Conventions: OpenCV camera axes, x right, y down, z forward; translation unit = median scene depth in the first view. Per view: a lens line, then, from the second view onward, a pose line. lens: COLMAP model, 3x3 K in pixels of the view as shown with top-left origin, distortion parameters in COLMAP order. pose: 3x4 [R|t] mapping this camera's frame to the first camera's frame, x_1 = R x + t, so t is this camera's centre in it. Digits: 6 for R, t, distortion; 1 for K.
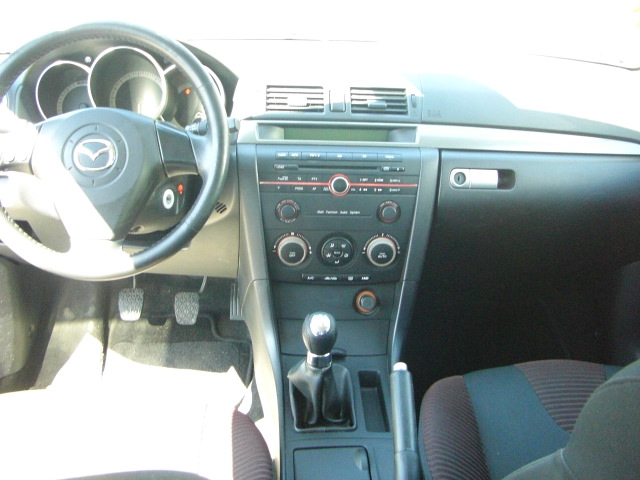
lens RADIAL K [[722.2, 0, 318.5], [0, 722.2, 207.1], [0, 0, 1]] dist [-0.170417, 0.071886]
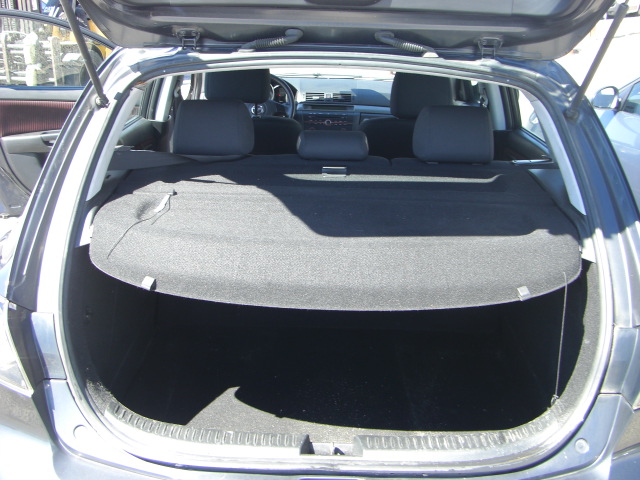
lens RADIAL K [[722.2, 0, 318.5], [0, 722.2, 207.1], [0, 0, 1]] dist [-0.170417, 0.071886]
pose [[0.998408, 0.008441, -0.055772, 0.166482], [-0.010754, 0.999089, -0.041294, 0.473717], [0.055372, 0.041828, 0.997589, -2.173236]]
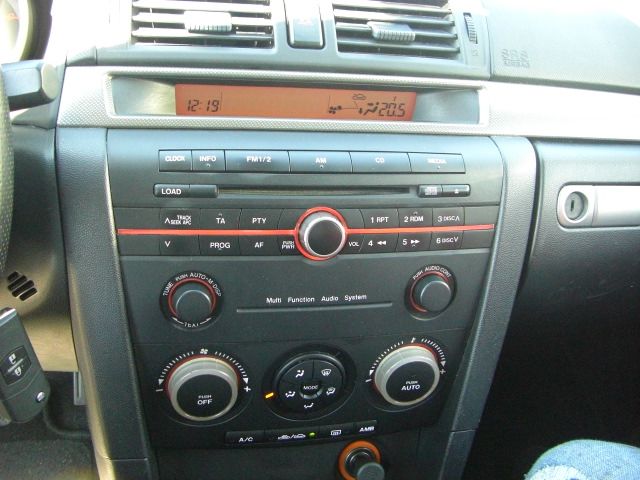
lens RADIAL K [[722.2, 0, 318.5], [0, 722.2, 207.1], [0, 0, 1]] dist [-0.170417, 0.071886]
pose [[0.981792, -0.015665, 0.189313, -0.047348], [-0.002936, 0.995223, 0.097579, -0.083020], [-0.189937, -0.096358, 0.977056, 0.598928]]
